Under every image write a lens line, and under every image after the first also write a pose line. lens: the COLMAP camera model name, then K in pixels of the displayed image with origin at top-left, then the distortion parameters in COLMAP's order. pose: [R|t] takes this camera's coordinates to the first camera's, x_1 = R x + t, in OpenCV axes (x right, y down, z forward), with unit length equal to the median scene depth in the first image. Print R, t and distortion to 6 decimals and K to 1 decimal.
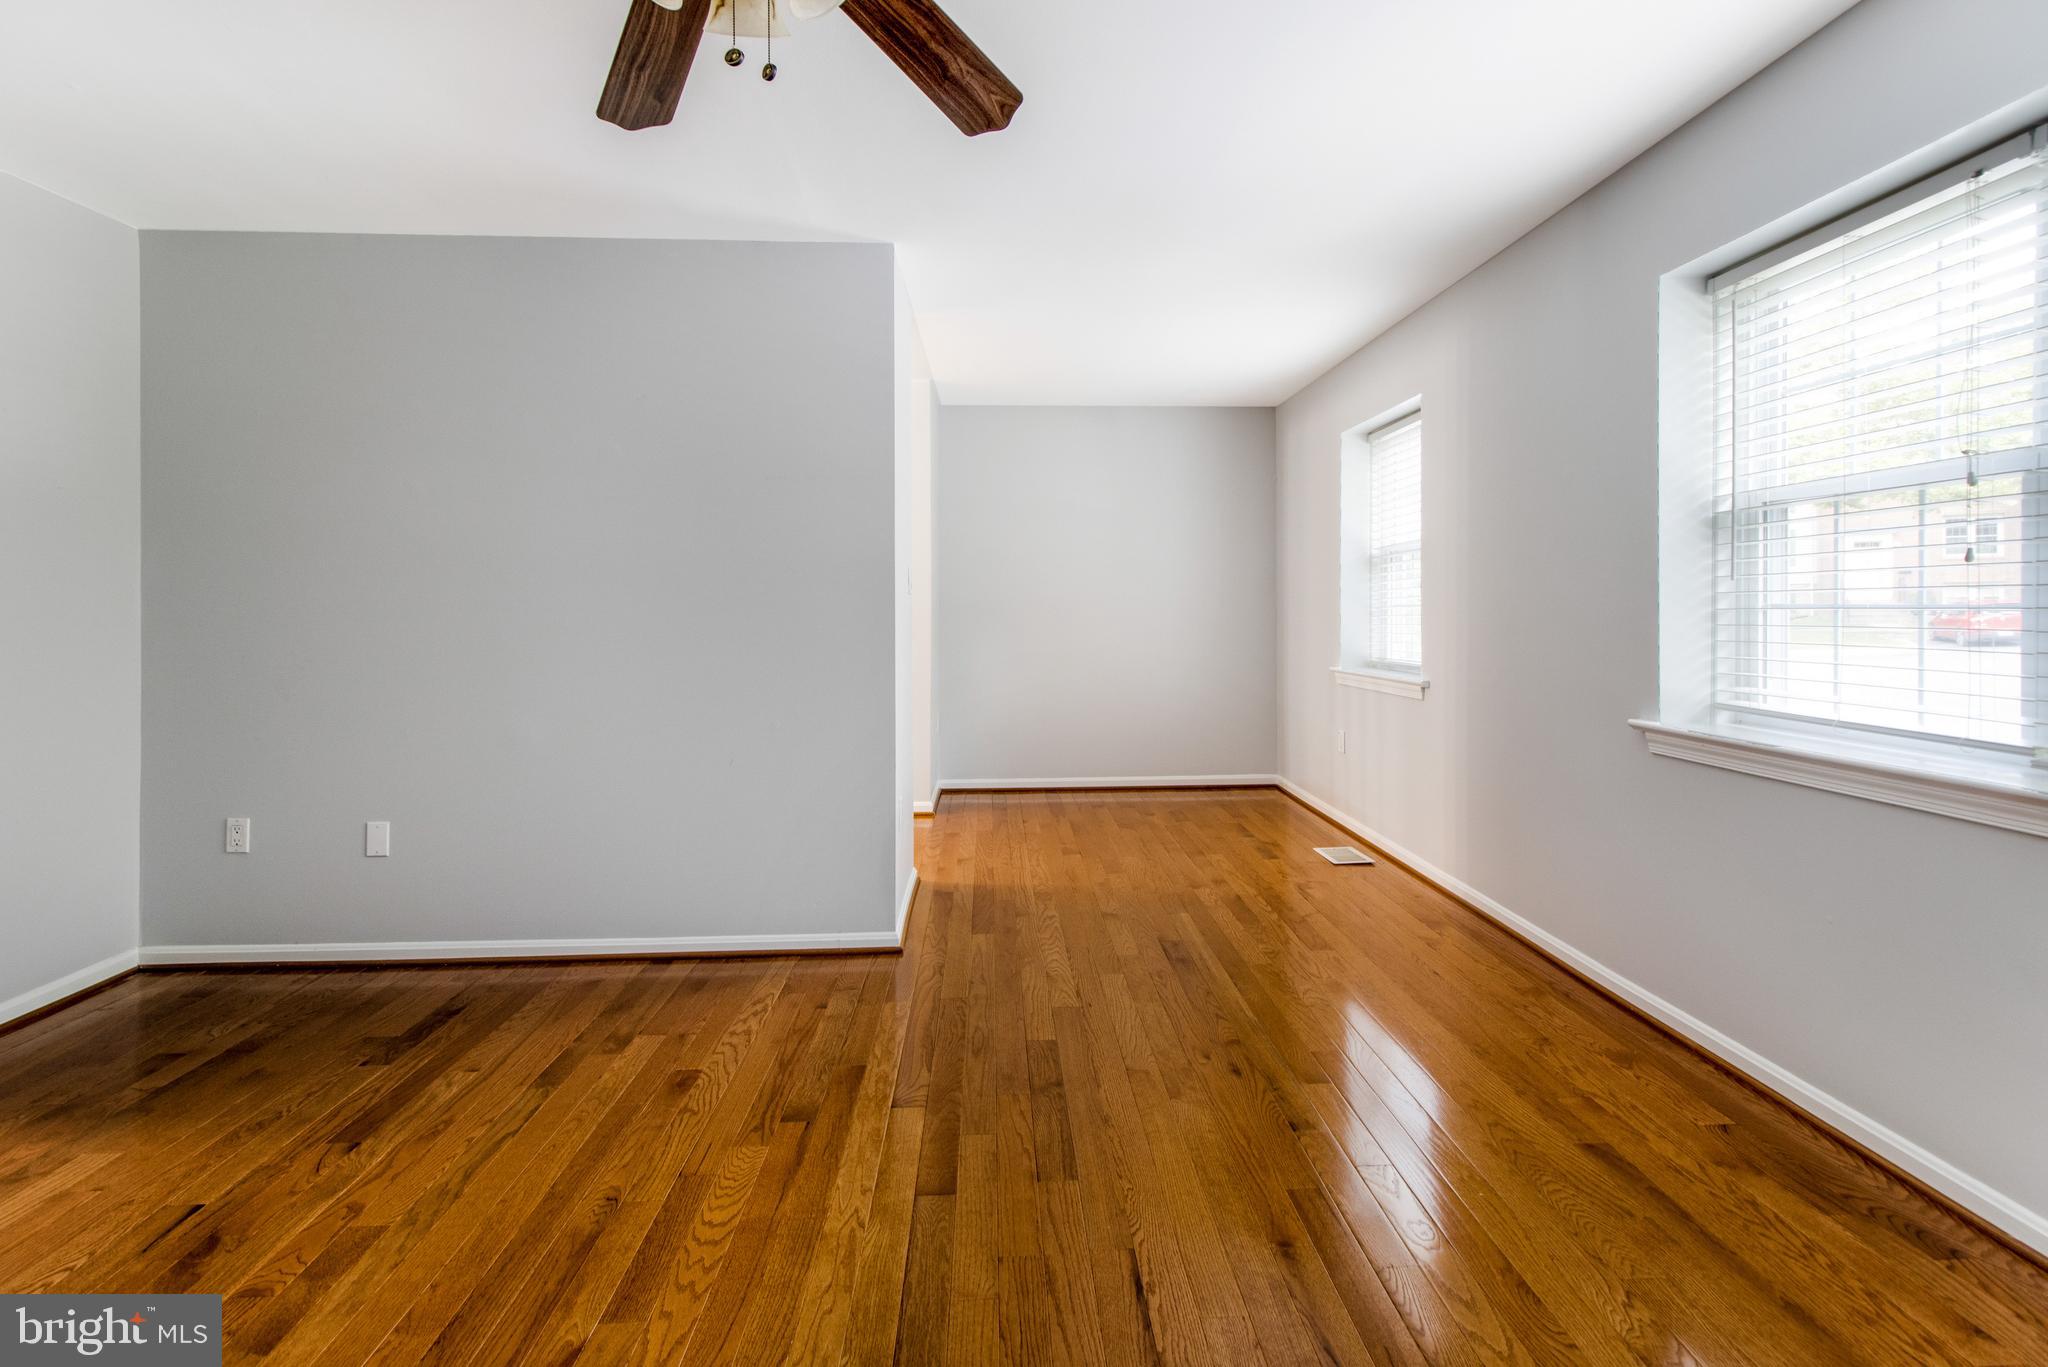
lens RADIAL K [[919.8, 0, 1028.3], [0, 919.8, 608.8], [0, 0, 1]] dist [0.000050, -0.000045]
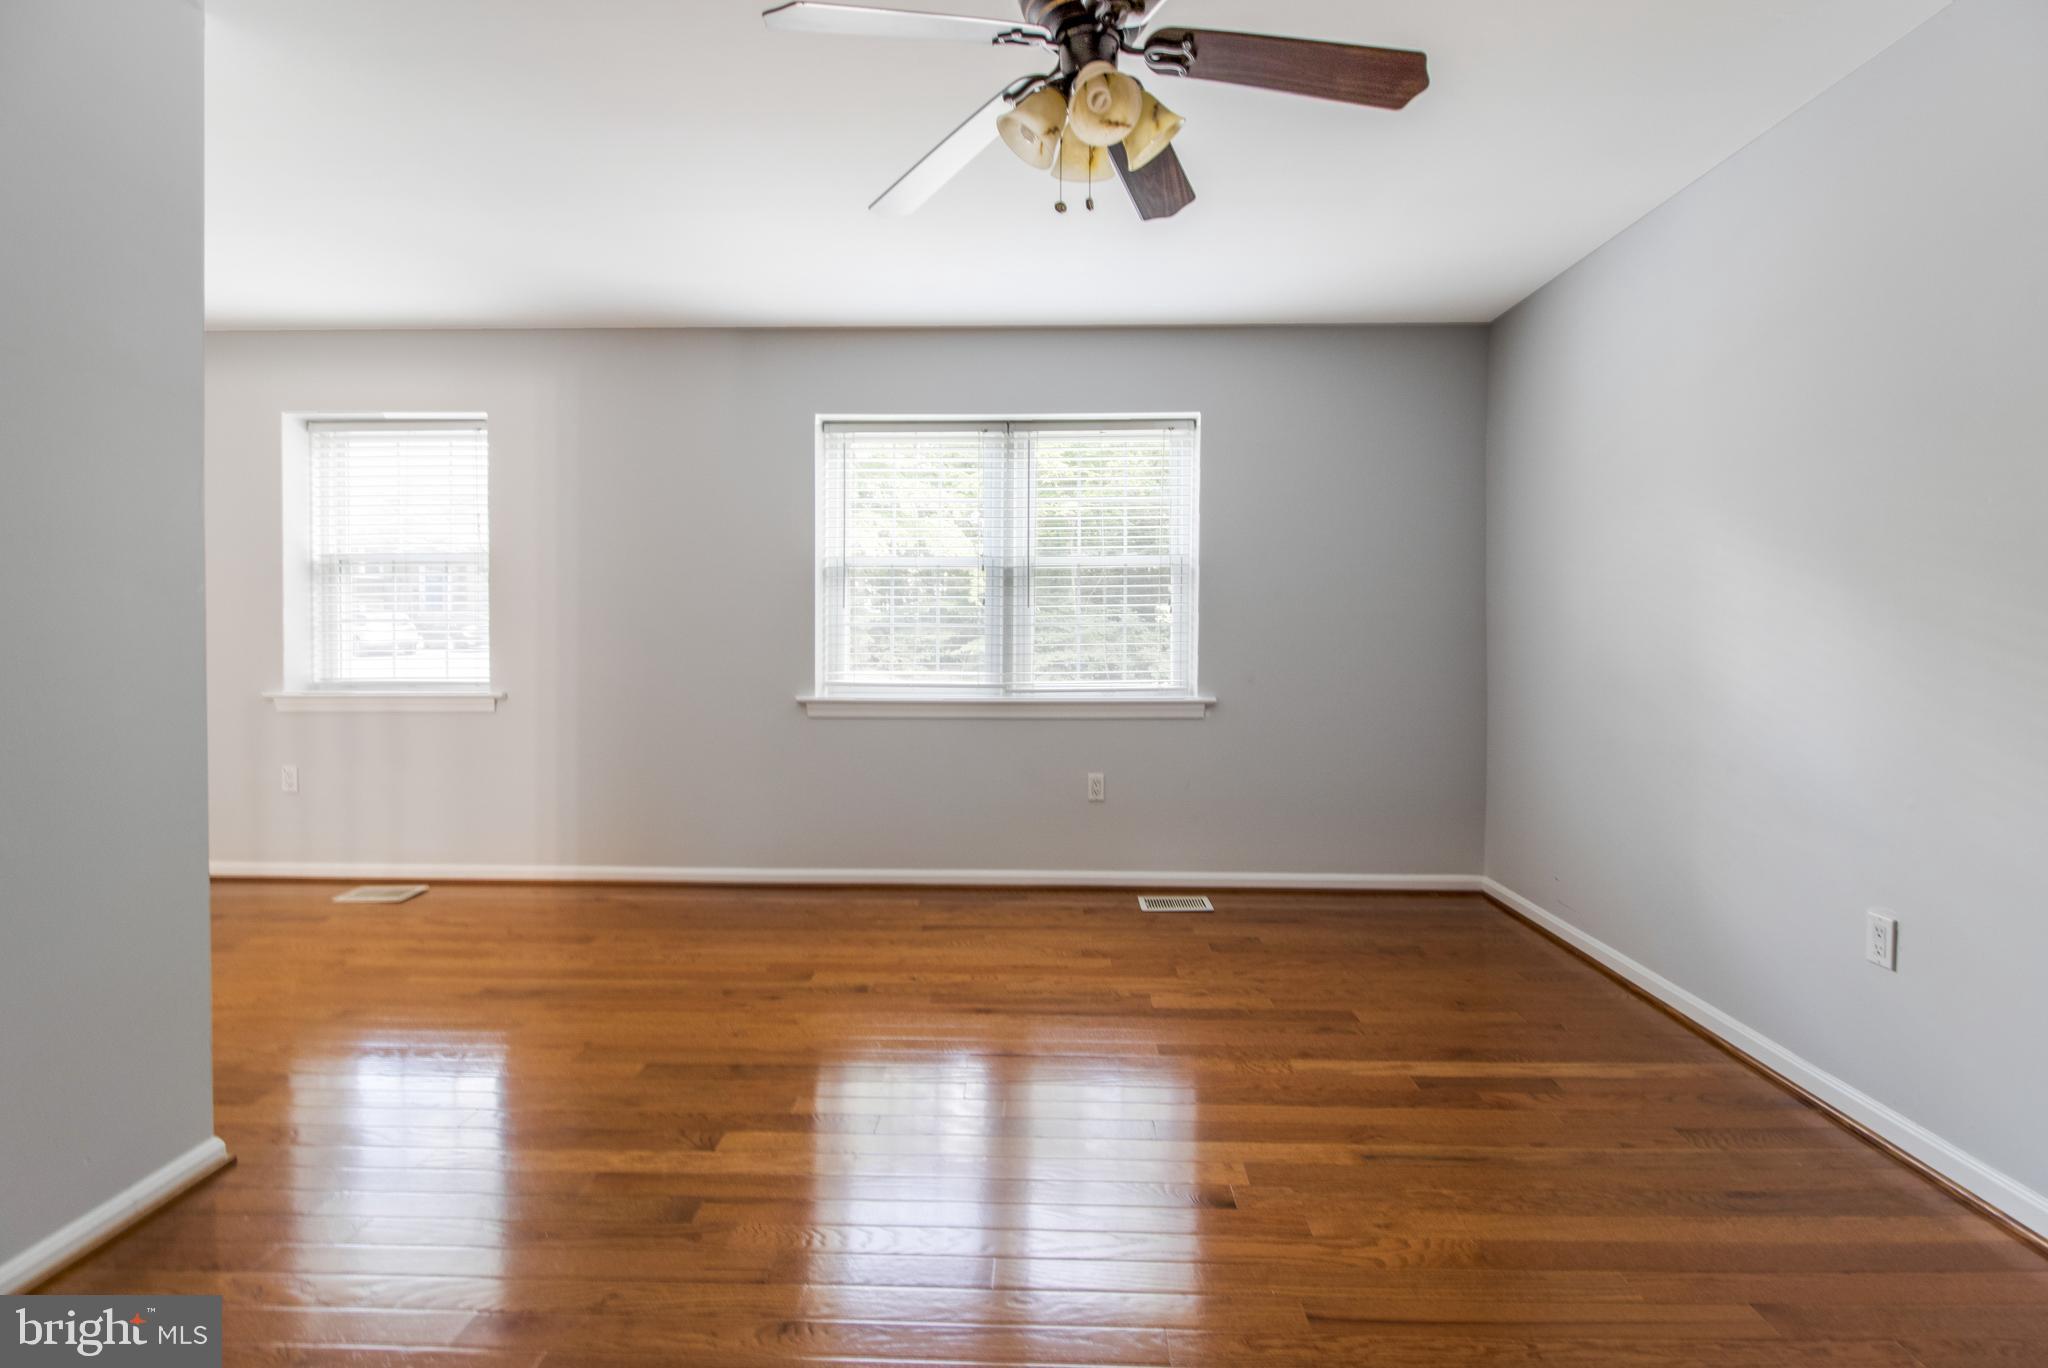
lens RADIAL K [[947.9, 0, 1023.2], [0, 947.9, 637.7], [0, 0, 1]] dist [0.001015, -0.000084]
pose [[0.072386, 0.002137, 0.997374, -0.892227], [-0.005627, 0.999983, -0.001735, 0.022298], [-0.997361, -0.005487, 0.072396, 0.515369]]
